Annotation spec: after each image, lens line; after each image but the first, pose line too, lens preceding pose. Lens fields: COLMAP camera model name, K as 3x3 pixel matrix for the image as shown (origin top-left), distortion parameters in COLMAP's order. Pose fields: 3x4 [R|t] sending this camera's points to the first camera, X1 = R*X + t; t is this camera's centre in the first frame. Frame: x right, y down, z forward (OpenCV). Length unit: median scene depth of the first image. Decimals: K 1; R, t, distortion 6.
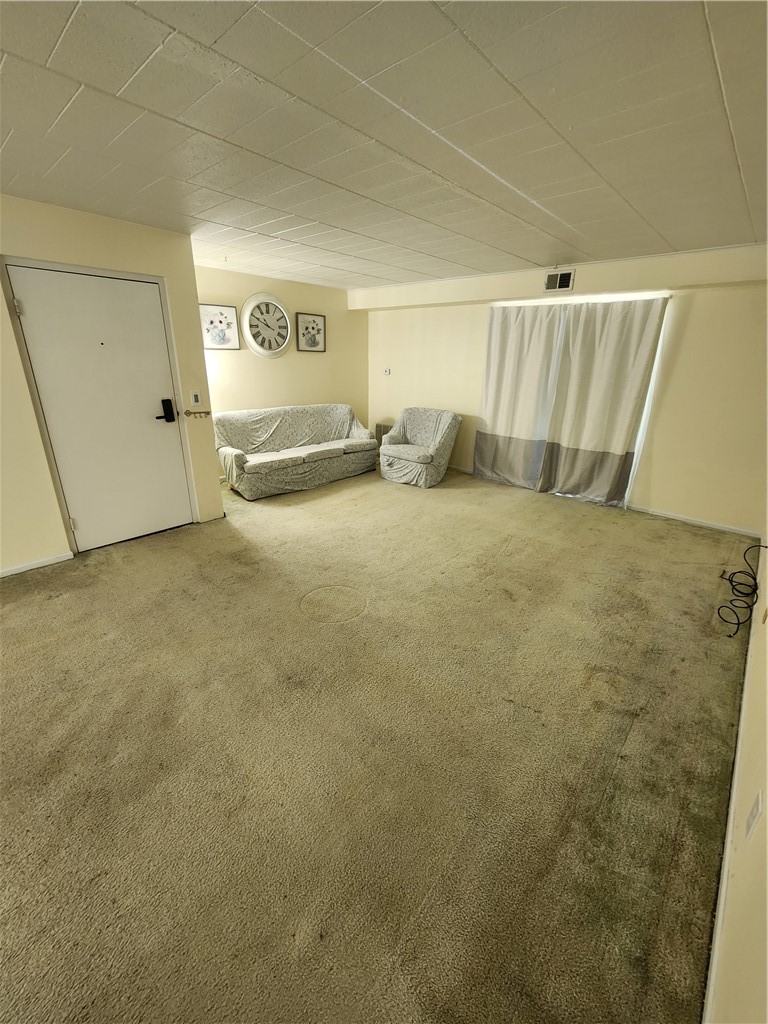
lens RADIAL K [[418.4, 0, 387.9], [0, 418.4, 503.3], [0, 0, 1]] dist [0.000760, -0.003163]
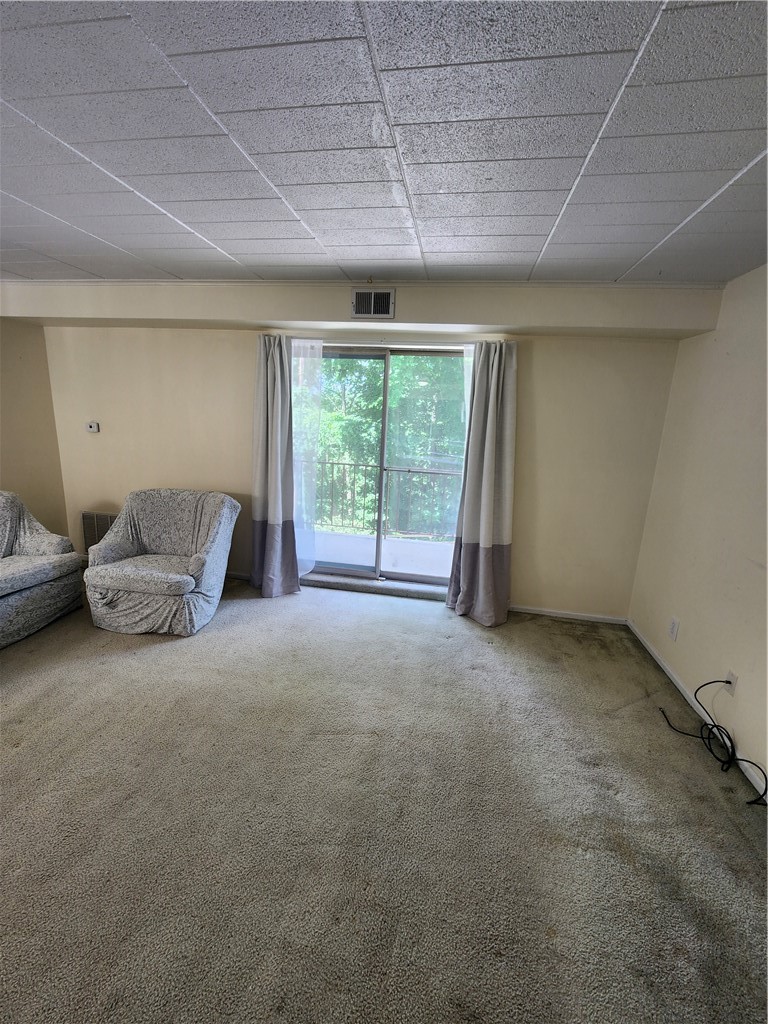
lens RADIAL K [[418.4, 0, 387.9], [0, 418.4, 503.3], [0, 0, 1]] dist [0.000760, -0.003163]
pose [[0.846931, -0.091805, 0.523718, 0.042552], [0.147648, 0.986850, -0.065781, -0.148670], [-0.510792, 0.133038, 0.849348, 0.409275]]
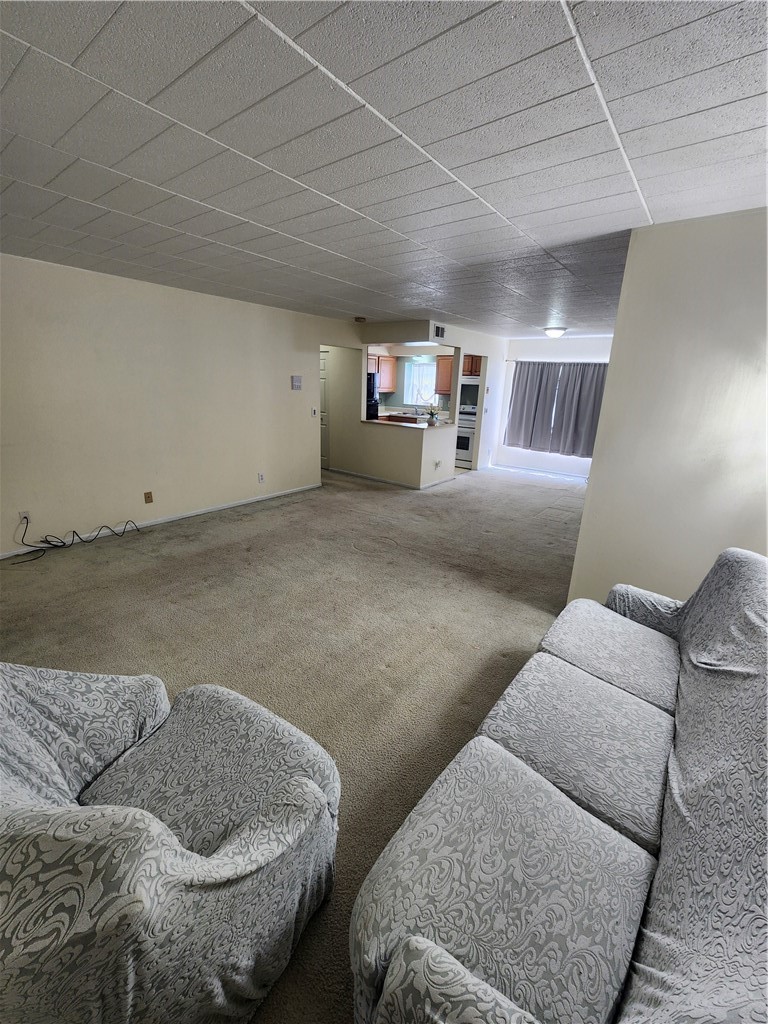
lens RADIAL K [[418.4, 0, 387.9], [0, 418.4, 503.3], [0, 0, 1]] dist [0.000760, -0.003163]
pose [[-0.995591, -0.032646, -0.087940, -0.022115], [-0.077978, 0.809138, 0.582422, -0.457494], [0.052142, 0.586711, -0.808116, 1.274085]]
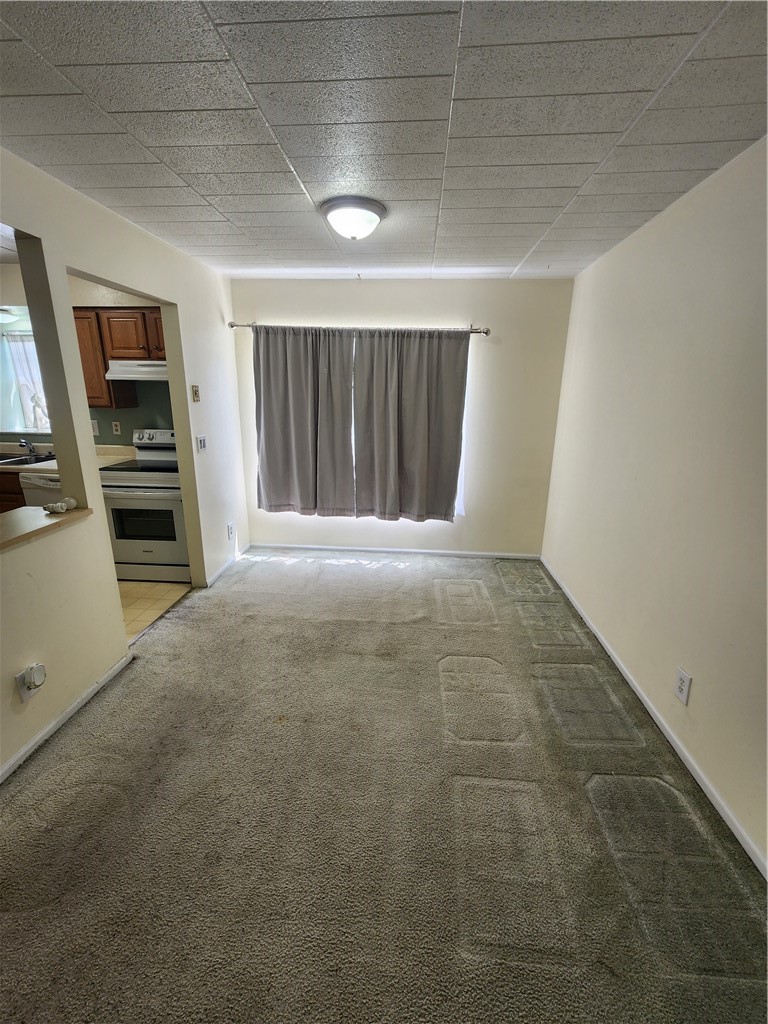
lens RADIAL K [[418.4, 0, 387.9], [0, 418.4, 503.3], [0, 0, 1]] dist [0.000760, -0.003163]
pose [[-0.789862, 0.128842, -0.599598, -0.363298], [-0.234377, 0.840054, 0.489262, -0.138884], [0.566732, 0.526981, -0.633329, 0.385578]]
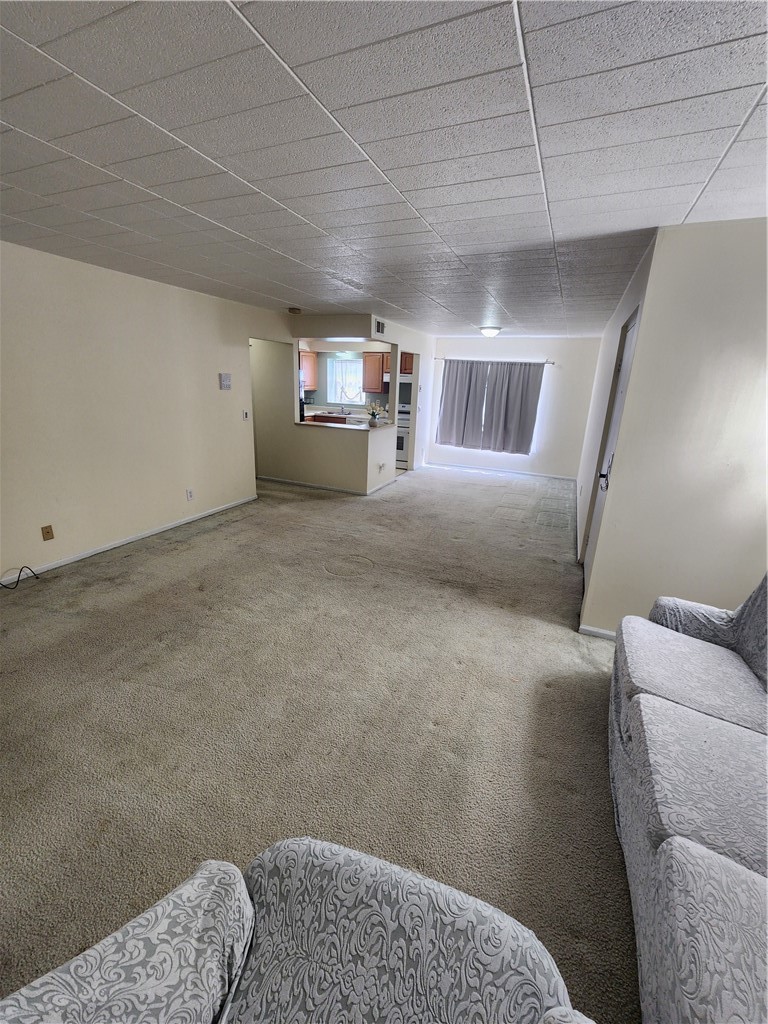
lens RADIAL K [[418.4, 0, 387.9], [0, 418.4, 503.3], [0, 0, 1]] dist [0.000760, -0.003163]
pose [[-0.947061, 0.033329, -0.319319, 0.105046], [-0.161126, 0.810930, 0.562521, -0.418931], [0.277694, 0.584193, -0.762630, 1.160116]]
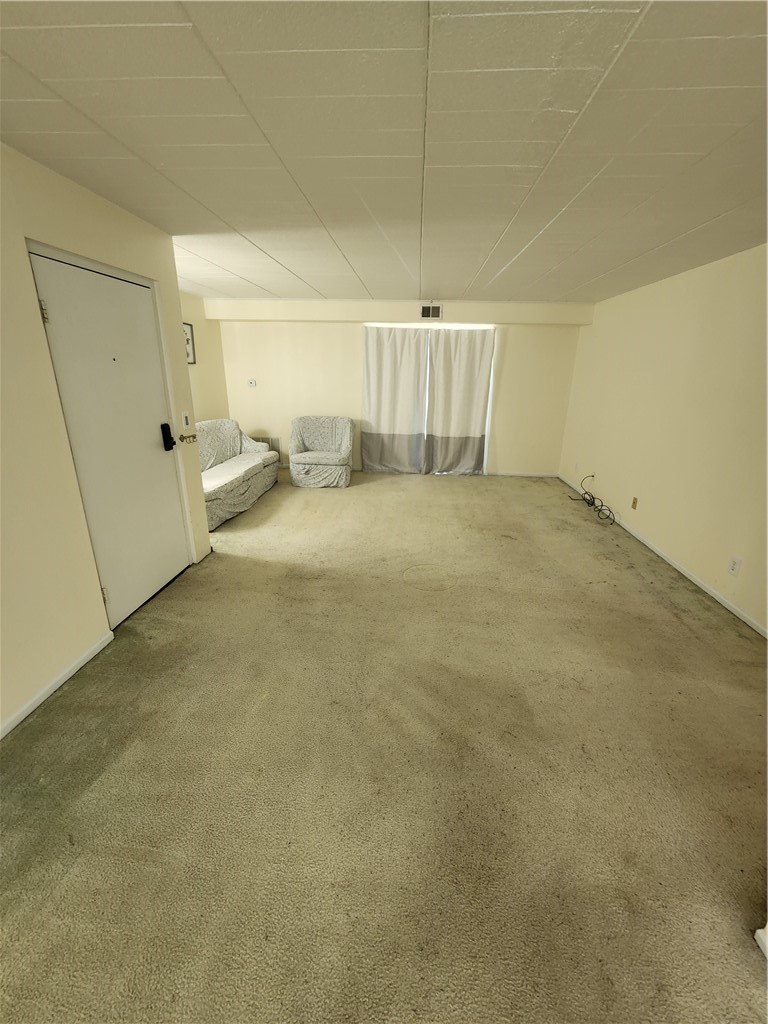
lens RADIAL K [[418.4, 0, 387.9], [0, 418.4, 503.3], [0, 0, 1]] dist [0.000760, -0.003163]
pose [[0.786987, -0.196374, 0.584884, -0.525571], [0.204890, 0.977378, 0.052465, -0.033180], [-0.581955, 0.078548, 0.809418, 0.050722]]
